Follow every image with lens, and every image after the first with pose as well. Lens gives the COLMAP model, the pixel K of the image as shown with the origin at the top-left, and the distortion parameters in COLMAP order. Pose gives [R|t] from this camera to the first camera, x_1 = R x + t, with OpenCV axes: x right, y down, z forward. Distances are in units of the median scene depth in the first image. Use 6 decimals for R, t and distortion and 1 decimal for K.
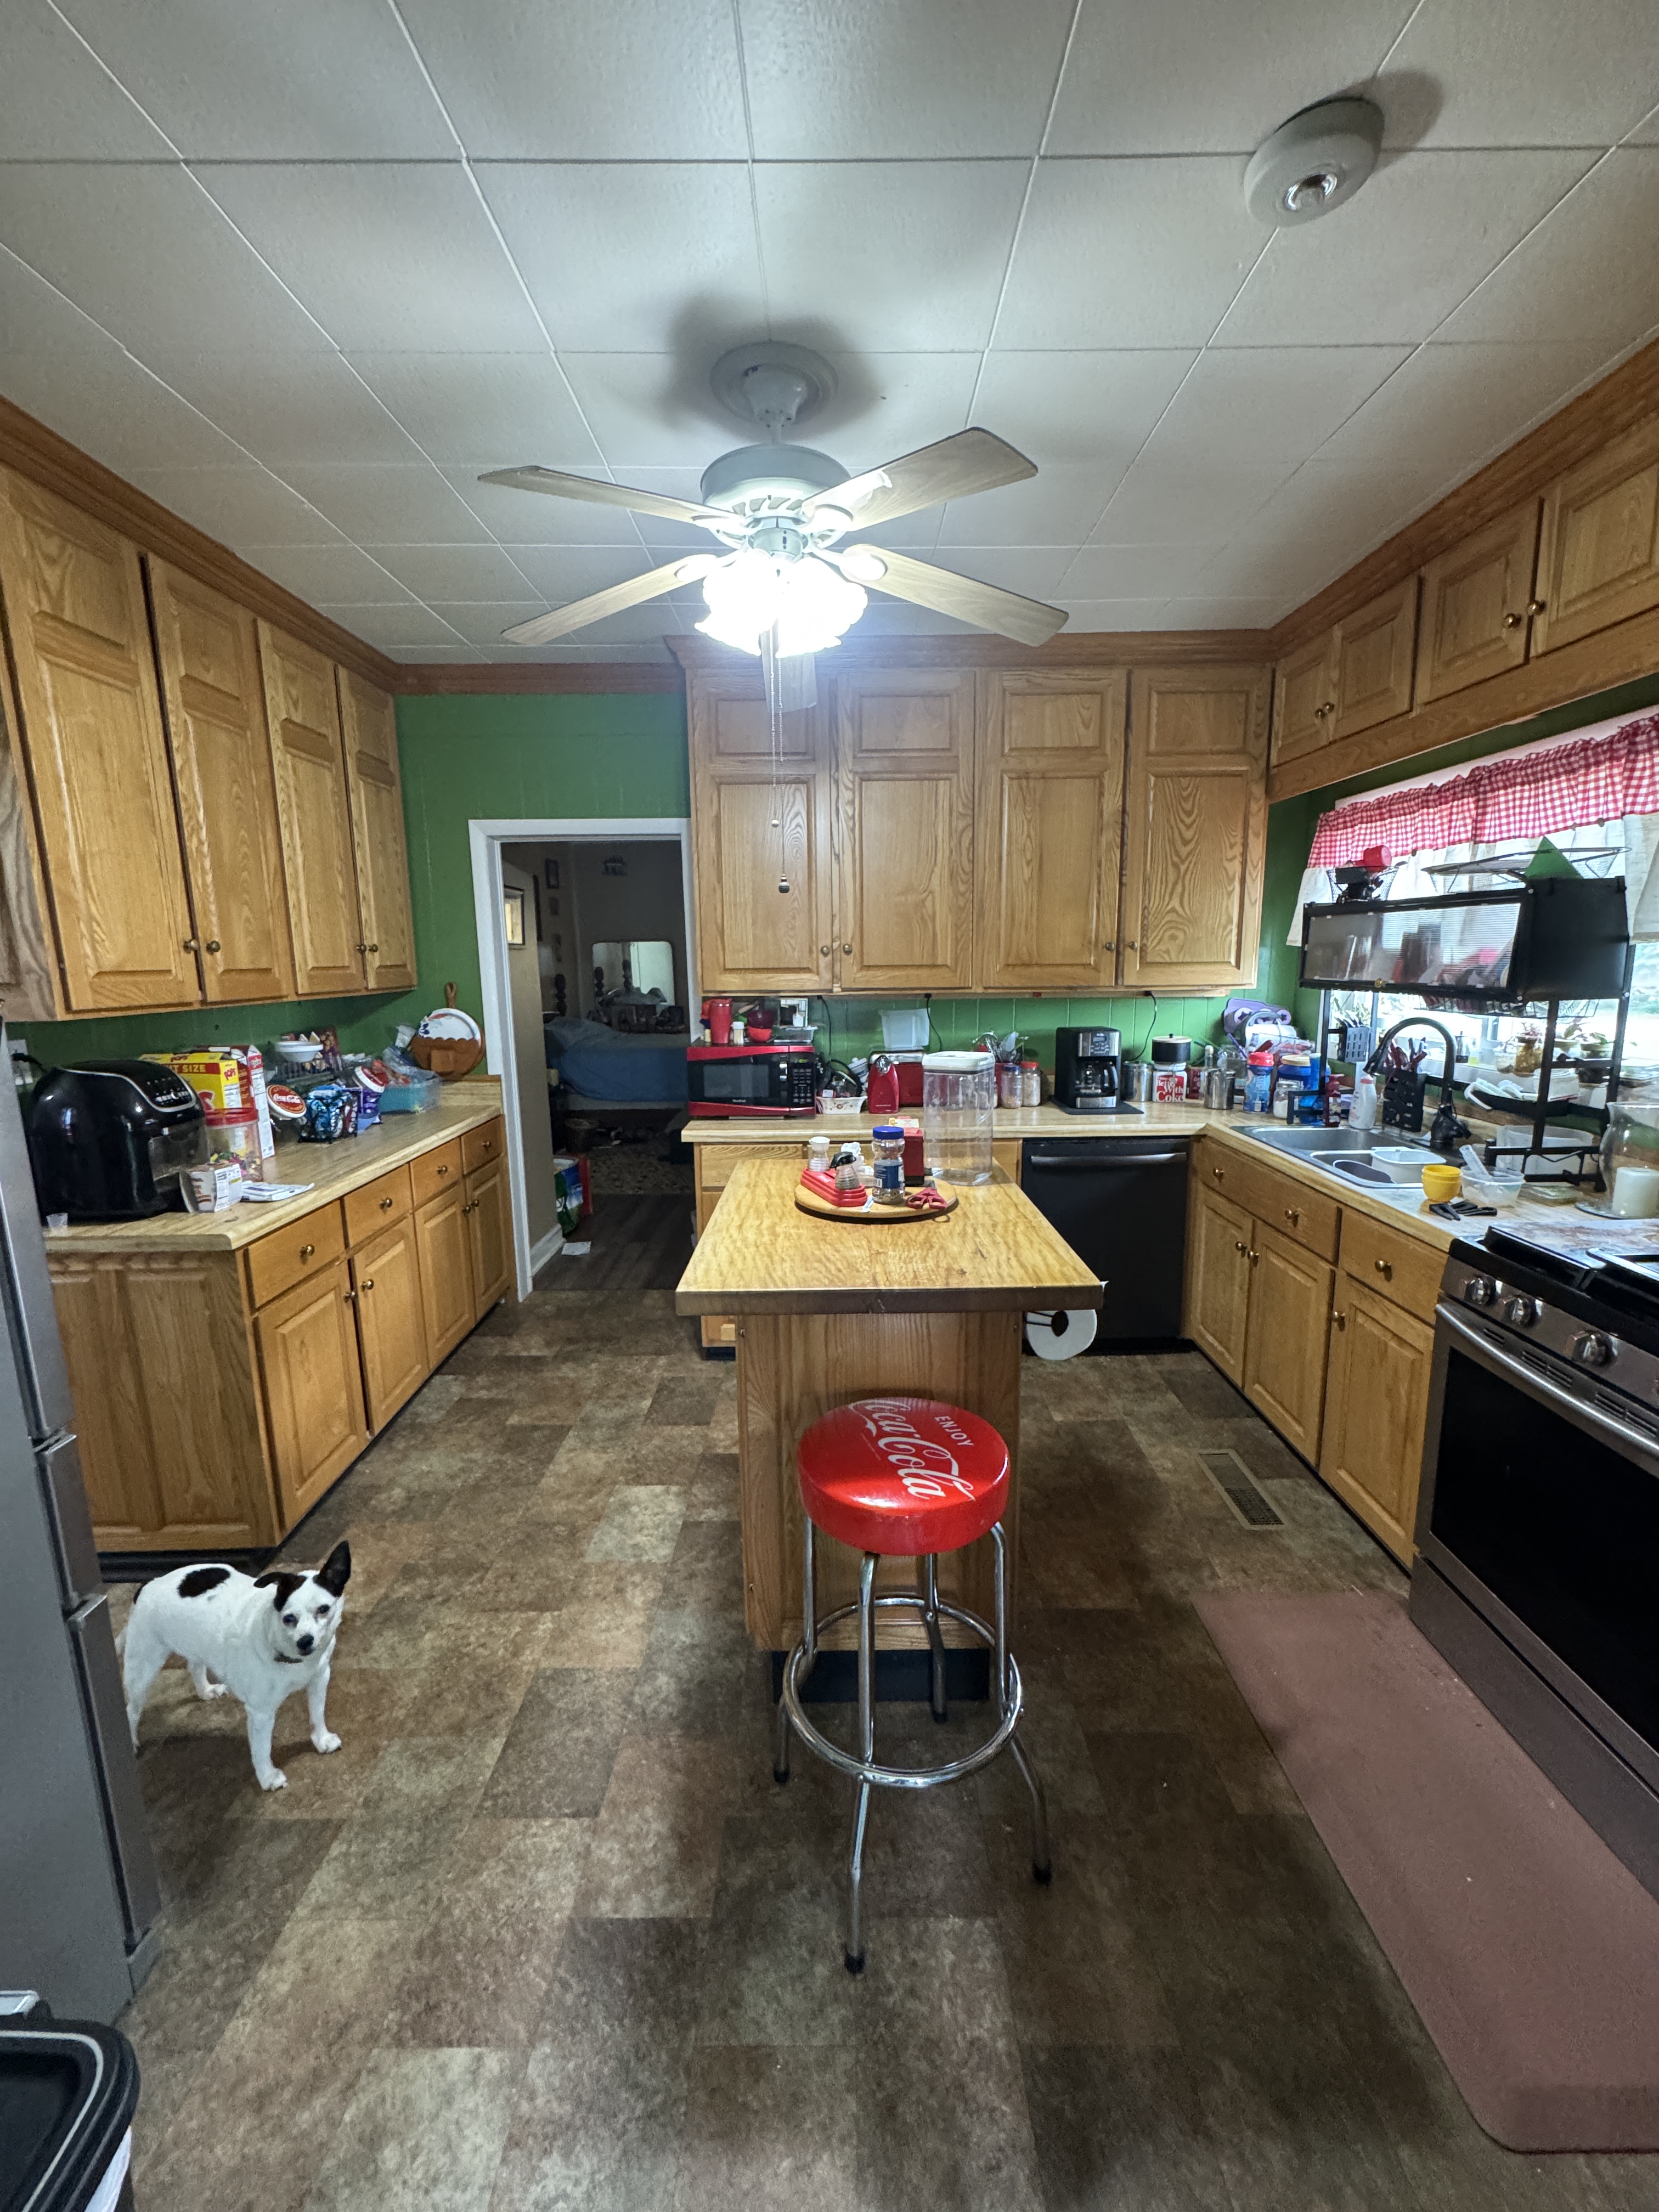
lens RADIAL K [[876.8, 0, 837.1], [0, 876.8, 1102.3], [0, 0, 1]] dist [-0.001743, -0.000163]
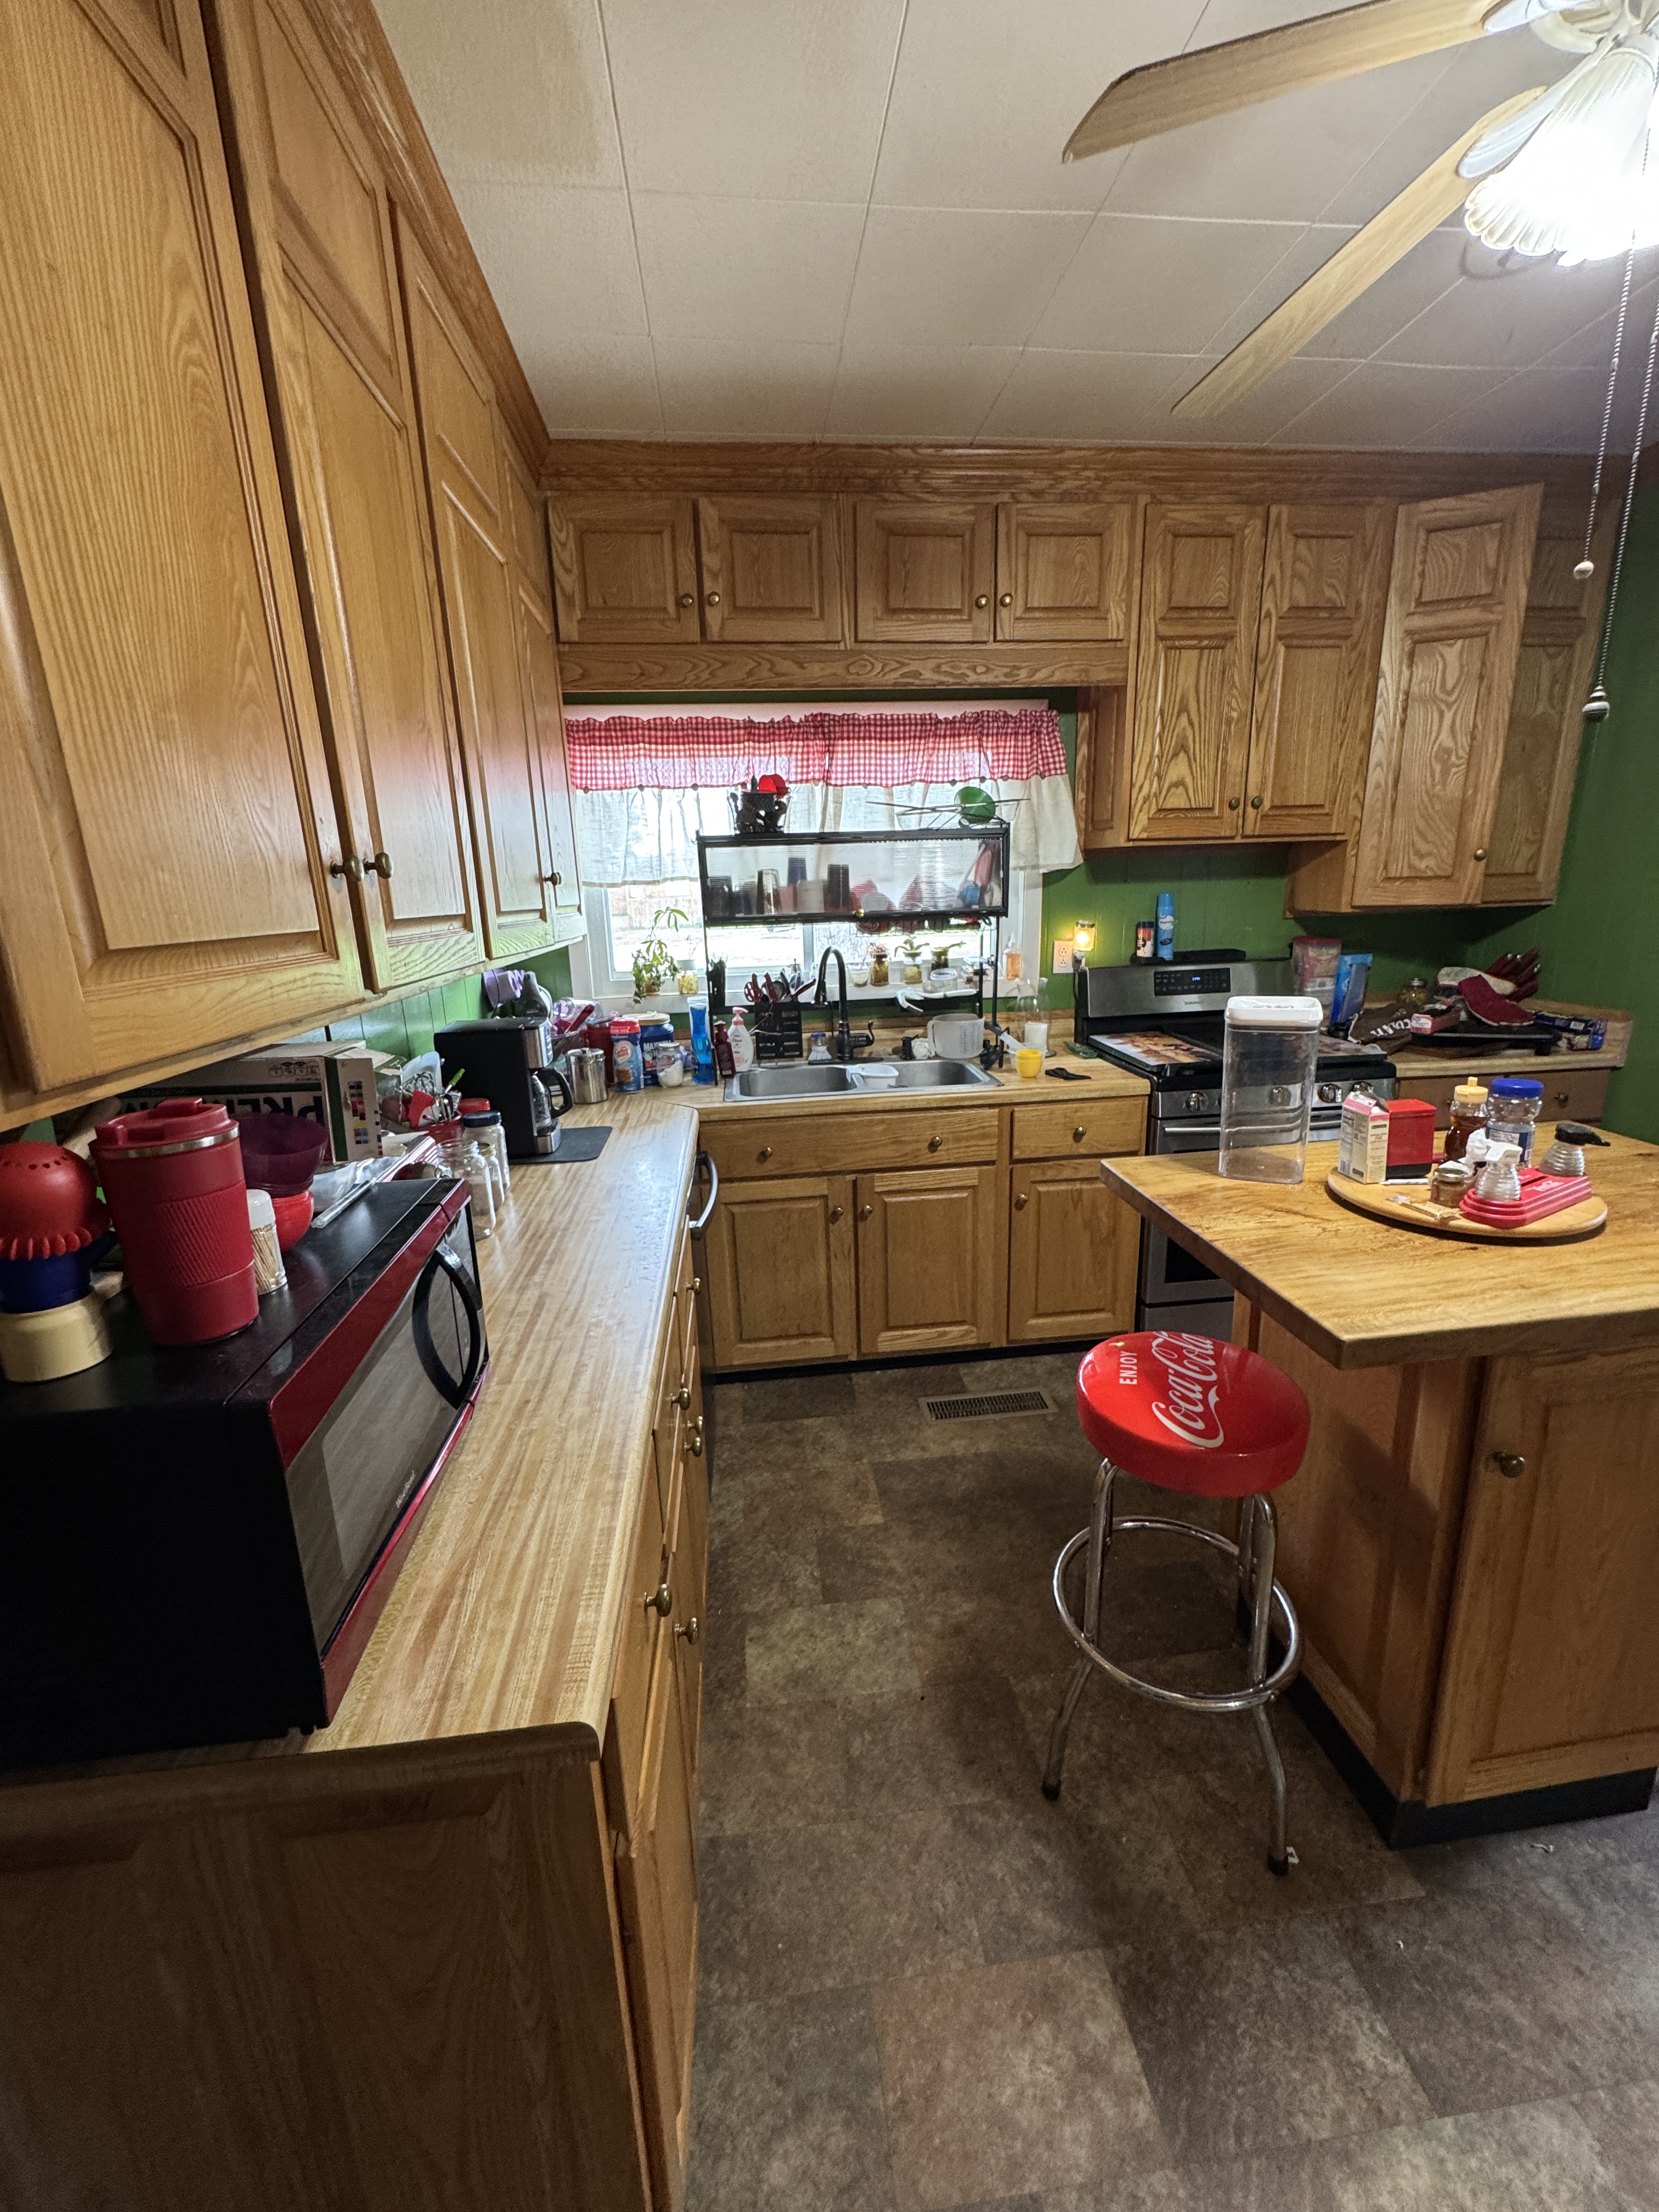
lens RADIAL K [[876.8, 0, 828.9], [0, 876.8, 1101.9], [0, 0, 1]] dist [-0.001743, -0.000163]
pose [[-0.103552, -0.227920, 0.968158, -0.446345], [0.199469, 0.948856, 0.244711, -0.191436], [-0.974417, 0.218458, -0.052793, 1.174769]]
